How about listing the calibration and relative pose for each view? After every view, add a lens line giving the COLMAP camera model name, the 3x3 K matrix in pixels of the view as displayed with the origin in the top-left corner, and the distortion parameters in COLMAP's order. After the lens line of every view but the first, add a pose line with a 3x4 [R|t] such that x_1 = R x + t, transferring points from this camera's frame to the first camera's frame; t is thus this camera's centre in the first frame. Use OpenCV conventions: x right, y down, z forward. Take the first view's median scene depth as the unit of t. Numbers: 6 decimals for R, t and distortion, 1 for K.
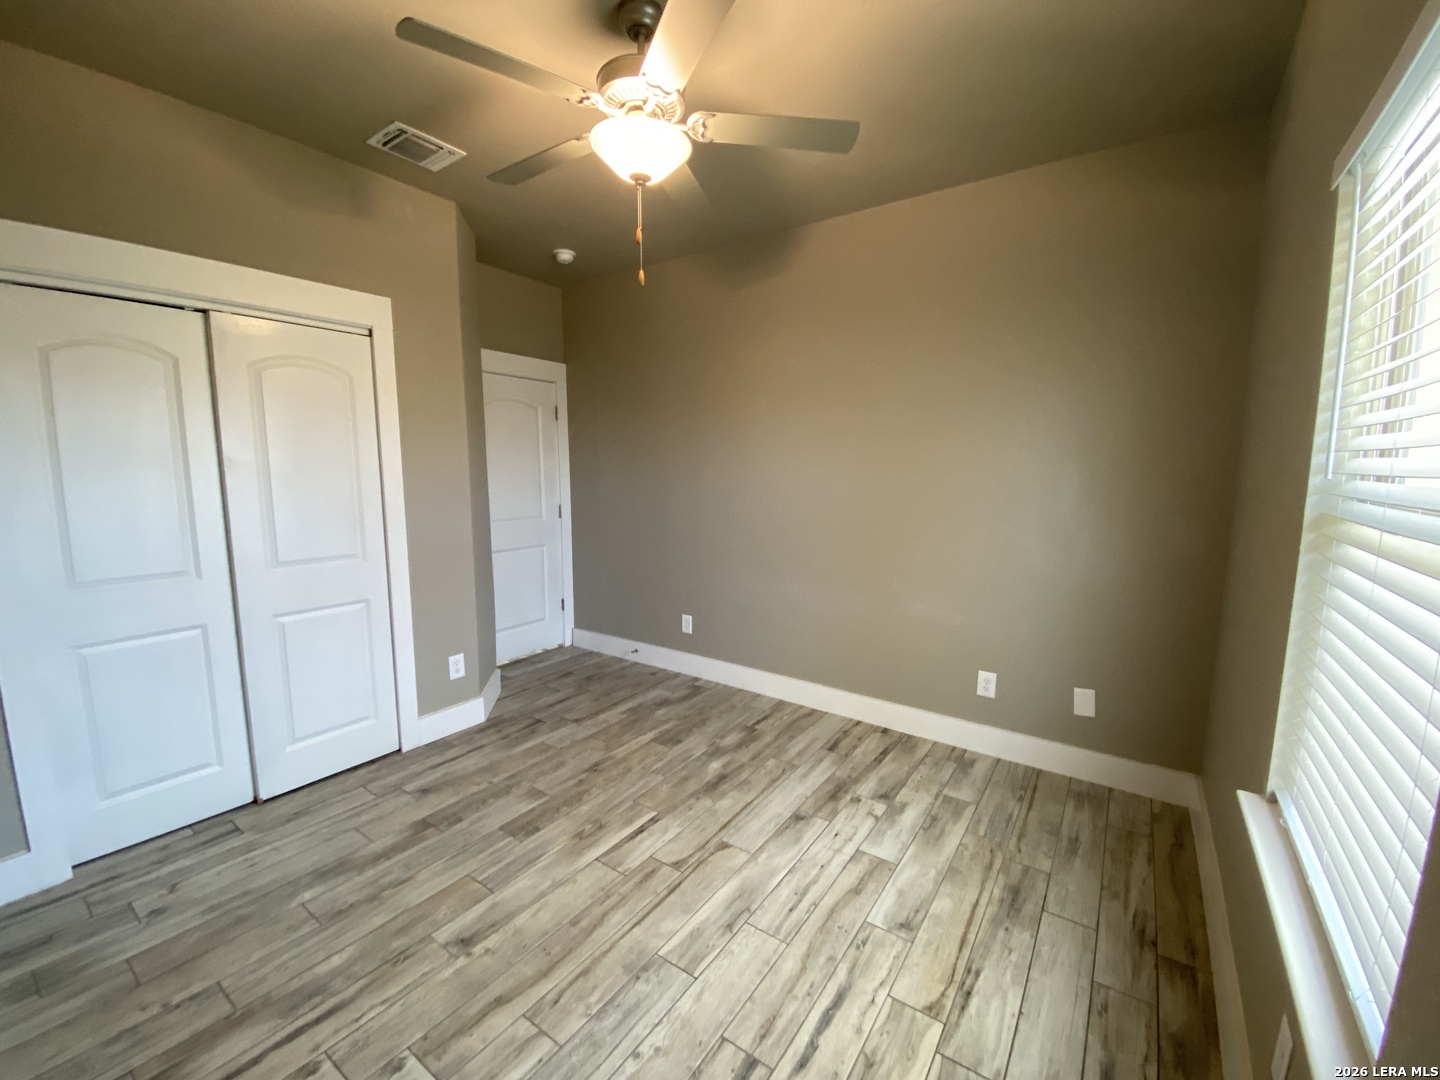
lens RADIAL K [[583.1, 0, 718.6], [0, 583.1, 541.5], [0, 0, 1]] dist [0.020651, -0.021353]
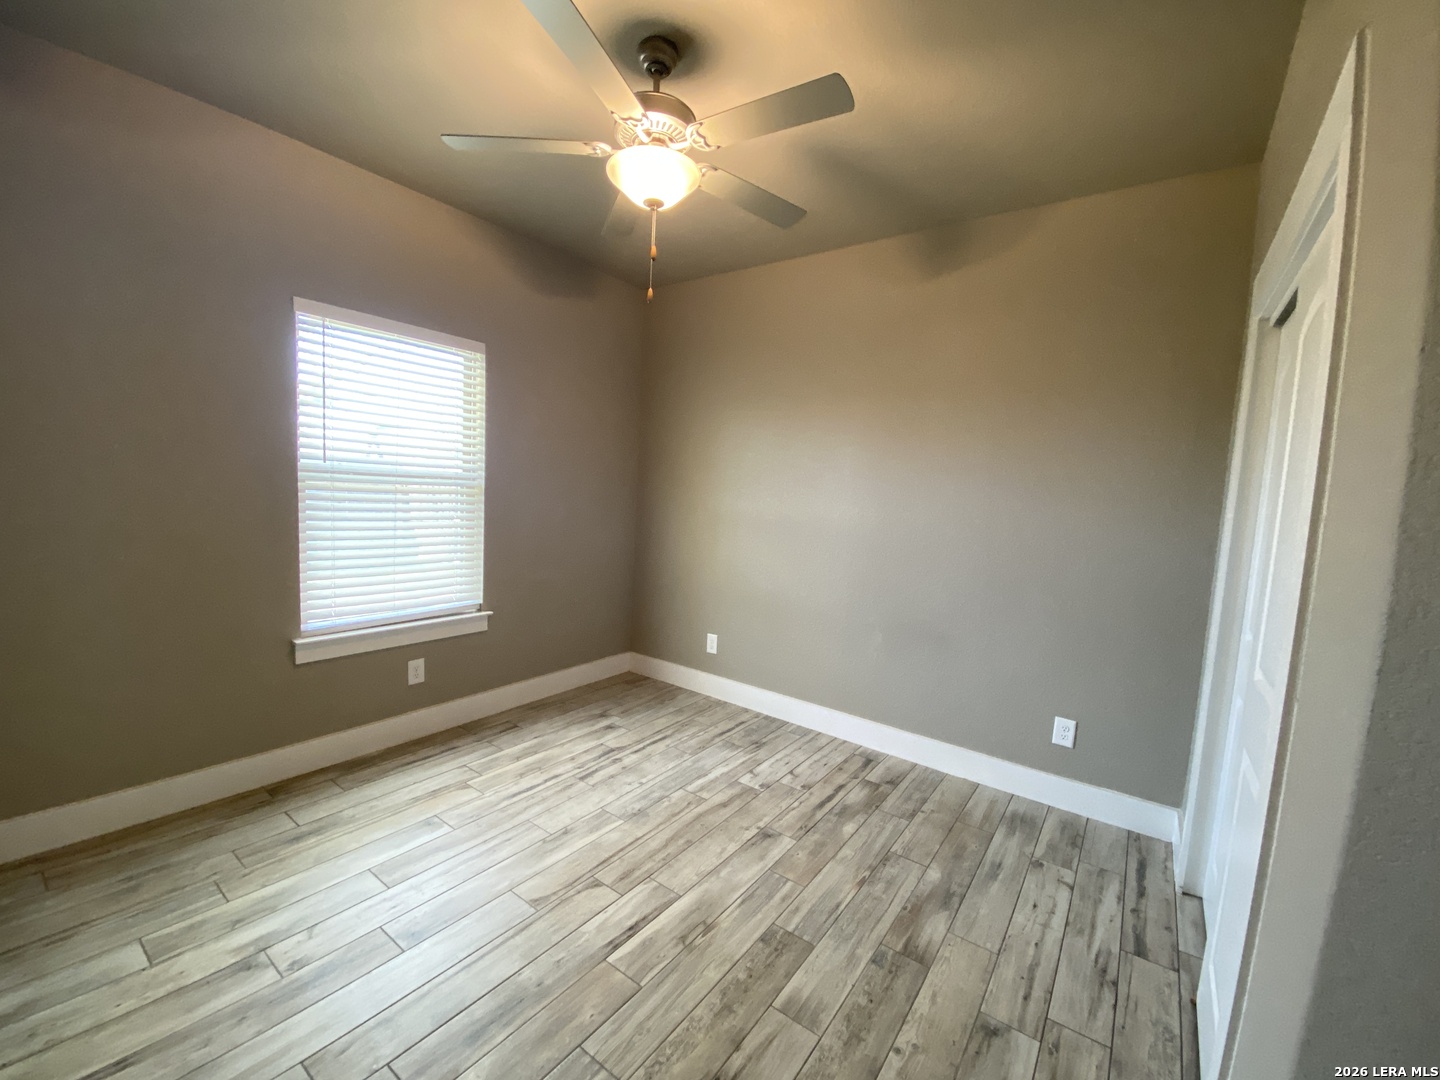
lens RADIAL K [[583.1, 0, 718.6], [0, 583.1, 541.5], [0, 0, 1]] dist [0.020651, -0.021353]
pose [[-0.998232, -0.057784, 0.013960, -0.273517], [-0.053542, 0.975982, 0.211167, -0.225866], [-0.025827, 0.210046, -0.977350, 1.968173]]
